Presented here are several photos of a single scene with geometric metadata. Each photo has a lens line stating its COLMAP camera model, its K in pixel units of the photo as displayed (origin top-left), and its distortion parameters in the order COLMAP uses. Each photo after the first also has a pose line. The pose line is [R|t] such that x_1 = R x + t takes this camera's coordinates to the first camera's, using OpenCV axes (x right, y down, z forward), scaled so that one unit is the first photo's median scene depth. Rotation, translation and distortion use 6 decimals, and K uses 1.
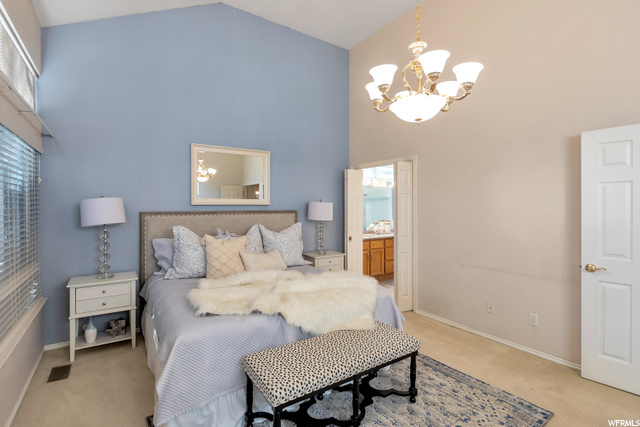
lens RADIAL K [[311.2, 0, 320.0], [0, 311.2, 213.5], [0, 0, 1]] dist [0.000060, 0.000228]
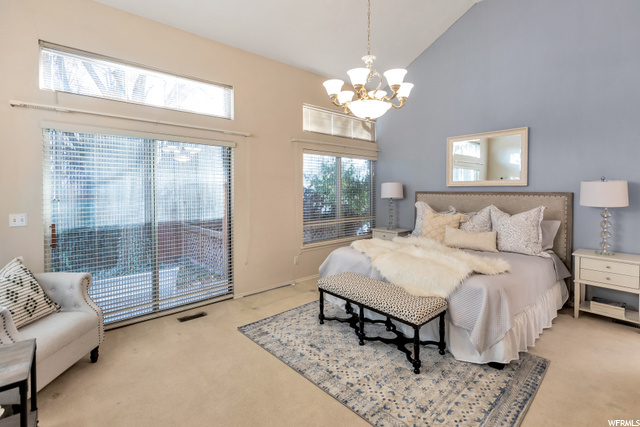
lens RADIAL K [[292.3, 0, 316.9], [0, 292.3, 210.5], [0, 0, 1]] dist [0.027132, 0.000073]
pose [[0.121415, 0.076957, -0.989614, 0.723797], [-0.023924, 0.996927, 0.074590, -0.006586], [0.992313, 0.014619, 0.122883, 0.318723]]
